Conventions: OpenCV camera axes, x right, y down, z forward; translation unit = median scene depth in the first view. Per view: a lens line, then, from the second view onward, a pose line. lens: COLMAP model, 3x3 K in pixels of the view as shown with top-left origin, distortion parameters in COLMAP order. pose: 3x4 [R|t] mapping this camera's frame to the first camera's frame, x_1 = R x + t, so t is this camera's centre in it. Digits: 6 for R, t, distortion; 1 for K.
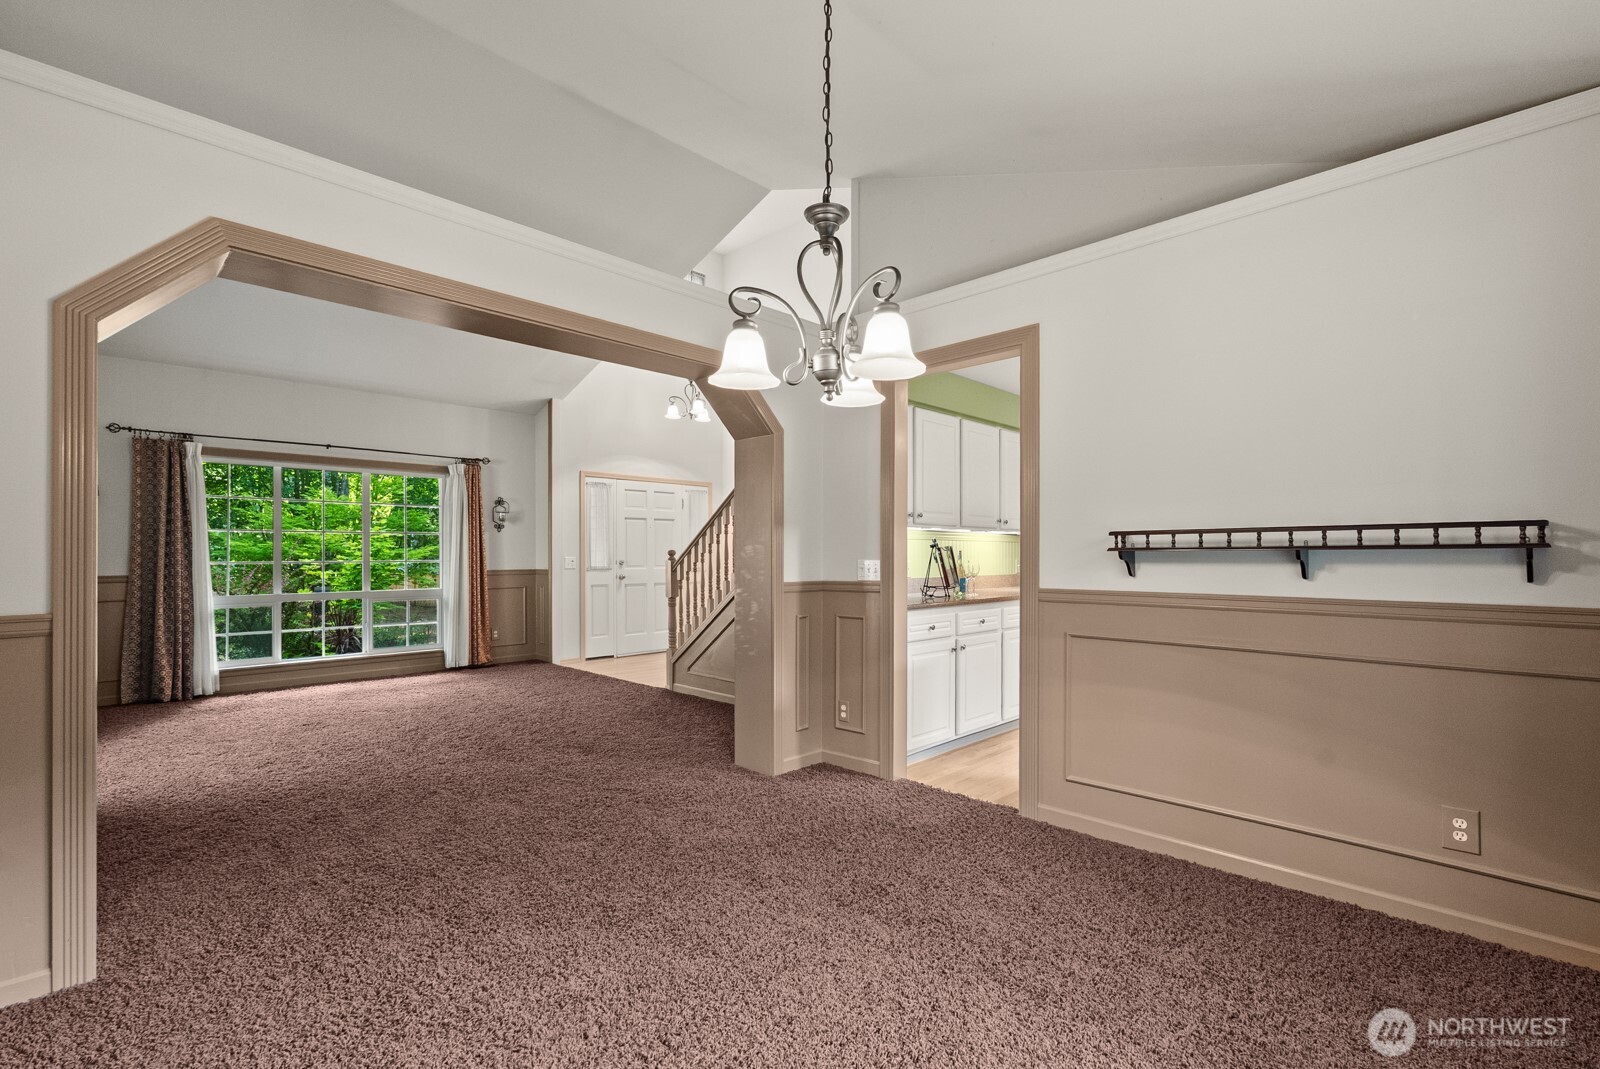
lens RADIAL K [[716.8, 0, 800.2], [0, 716.8, 550.7], [0, 0, 1]] dist [-0.004156, 0.000915]
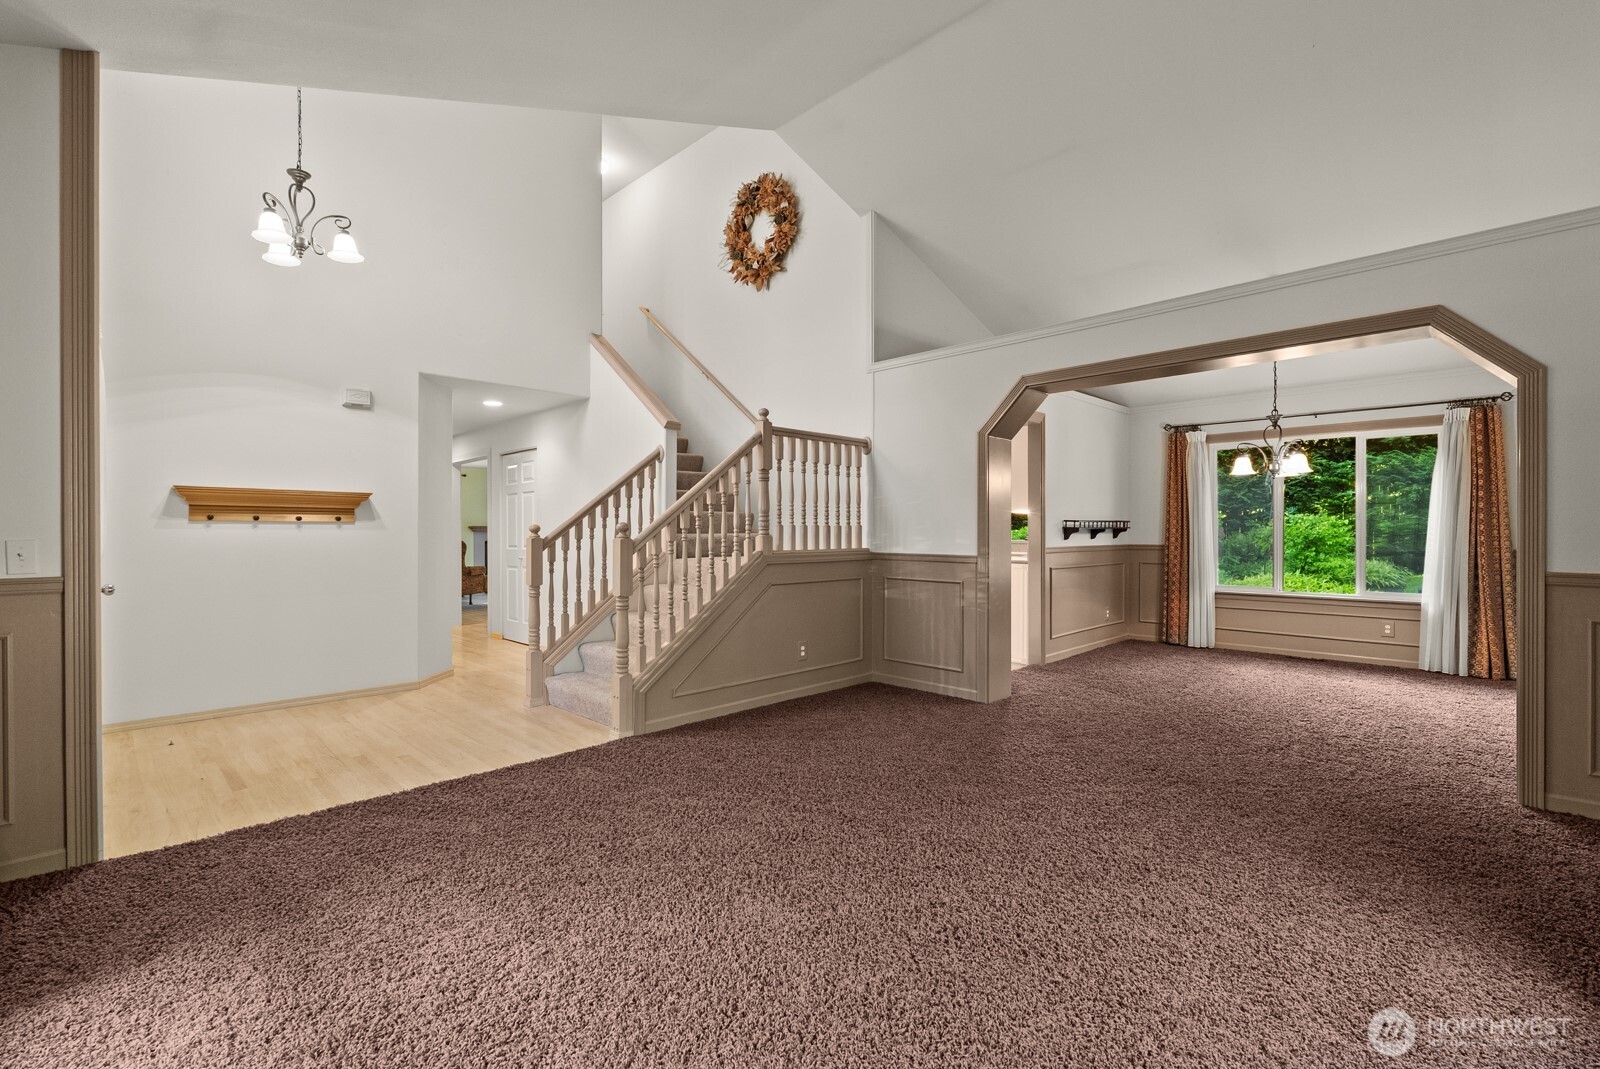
lens RADIAL K [[716.8, 0, 797.7], [0, 716.8, 539.3], [0, 0, 1]] dist [-0.004156, 0.000915]
pose [[0.006416, -0.009826, 0.999931, -0.903093], [-0.002486, 0.999948, 0.009842, 0.006621], [-0.999976, -0.002549, 0.006391, 0.909234]]
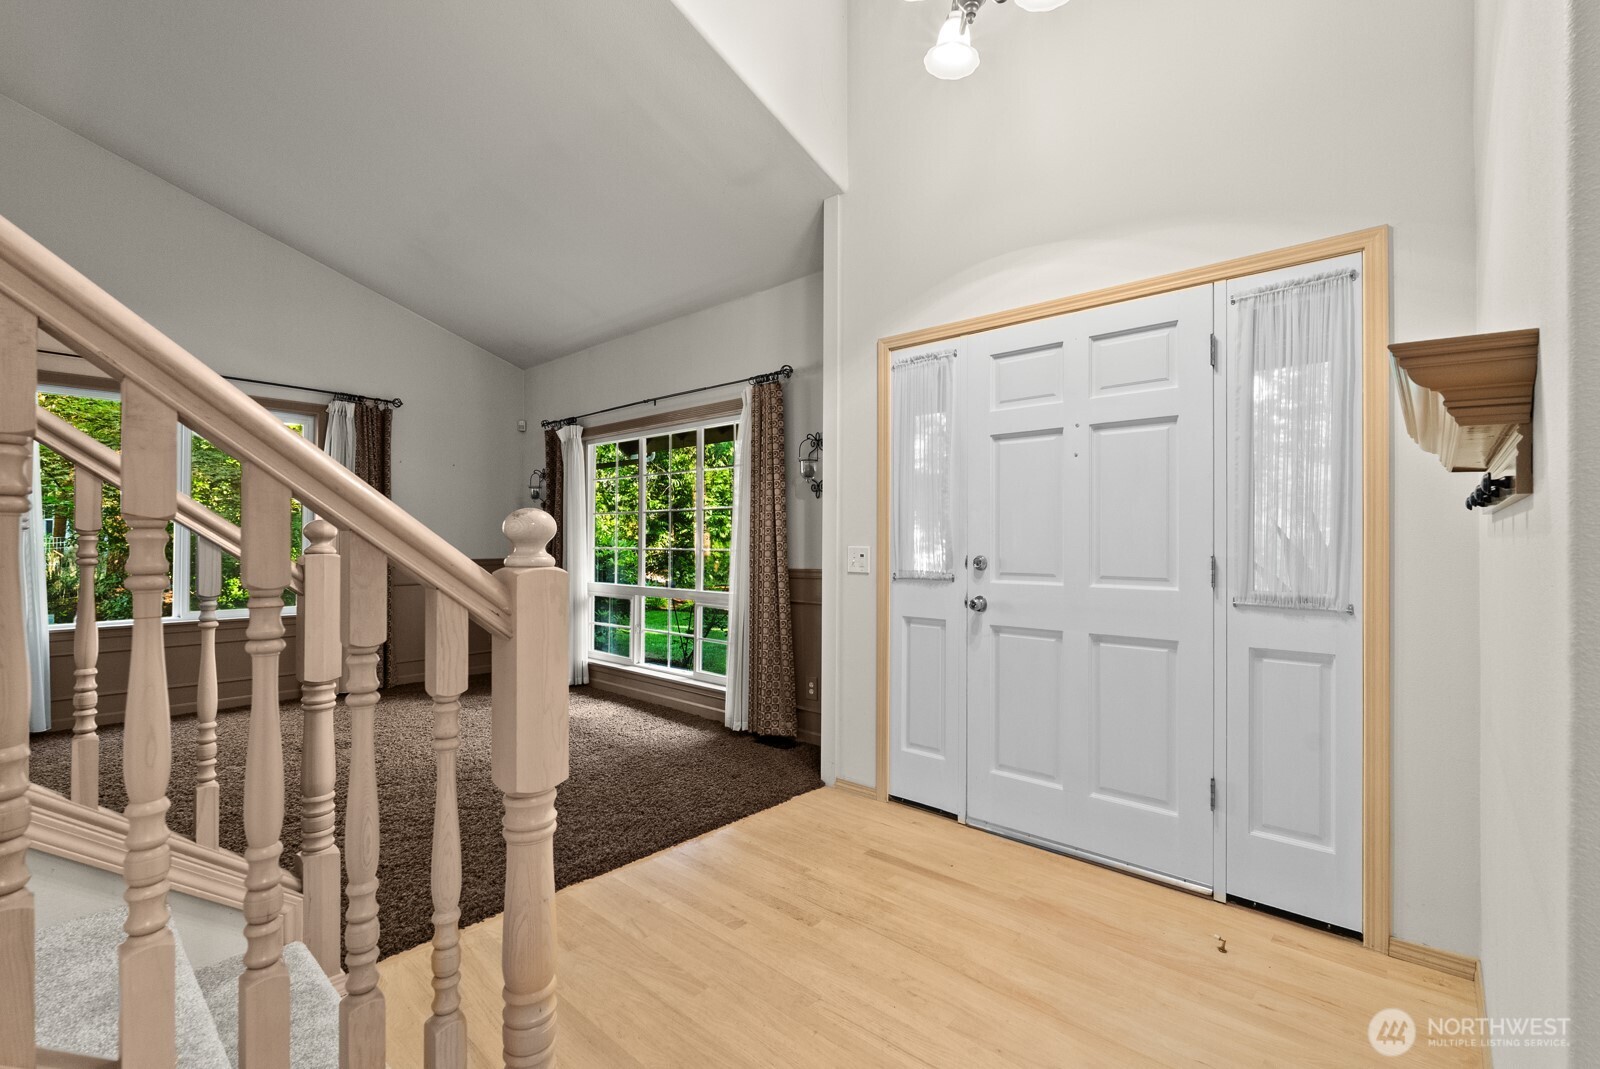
lens RADIAL K [[716.8, 0, 793.2], [0, 716.8, 542.6], [0, 0, 1]] dist [-0.004156, 0.000915]
pose [[0.040828, -0.000445, -0.999166, 0.149782], [-0.003404, 0.999994, -0.000584, 0.009778], [0.999160, 0.003425, 0.040827, 1.294496]]
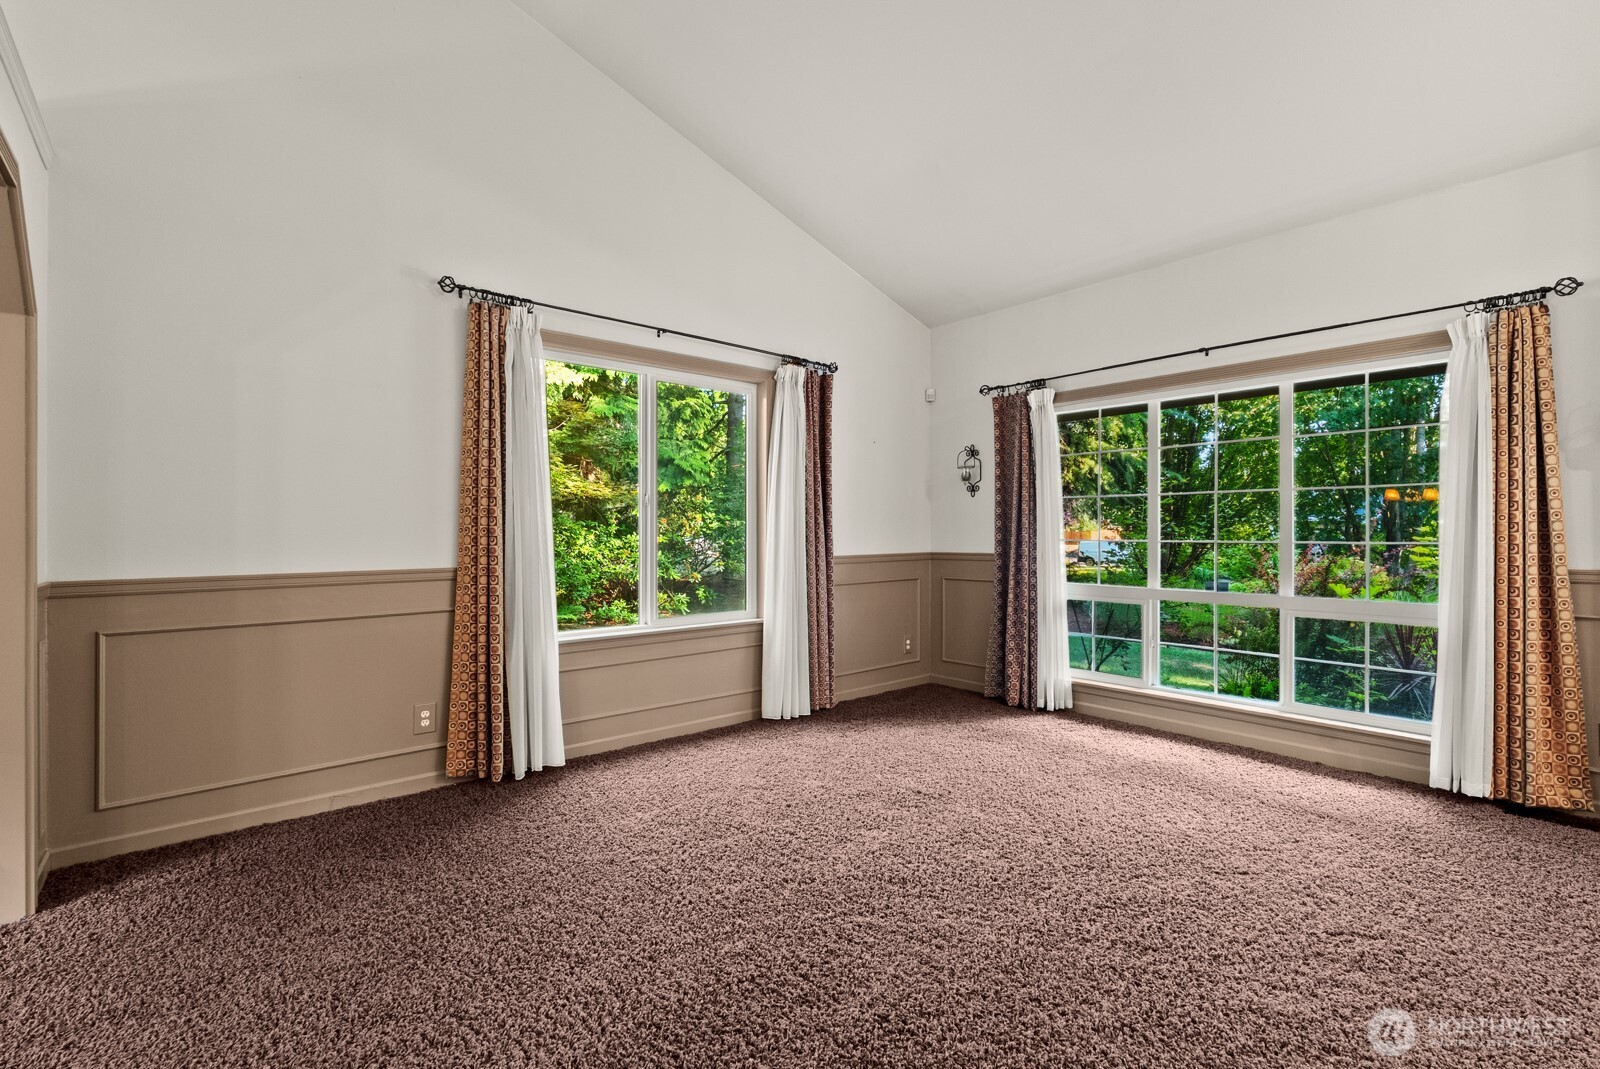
lens RADIAL K [[716.8, 0, 803.6], [0, 716.8, 529.9], [0, 0, 1]] dist [-0.004156, 0.000915]
pose [[-0.074754, -0.006121, -0.997183, -0.031936], [0.001103, 0.999980, -0.006220, 0.010848], [0.997201, -0.001565, -0.074745, 0.813034]]
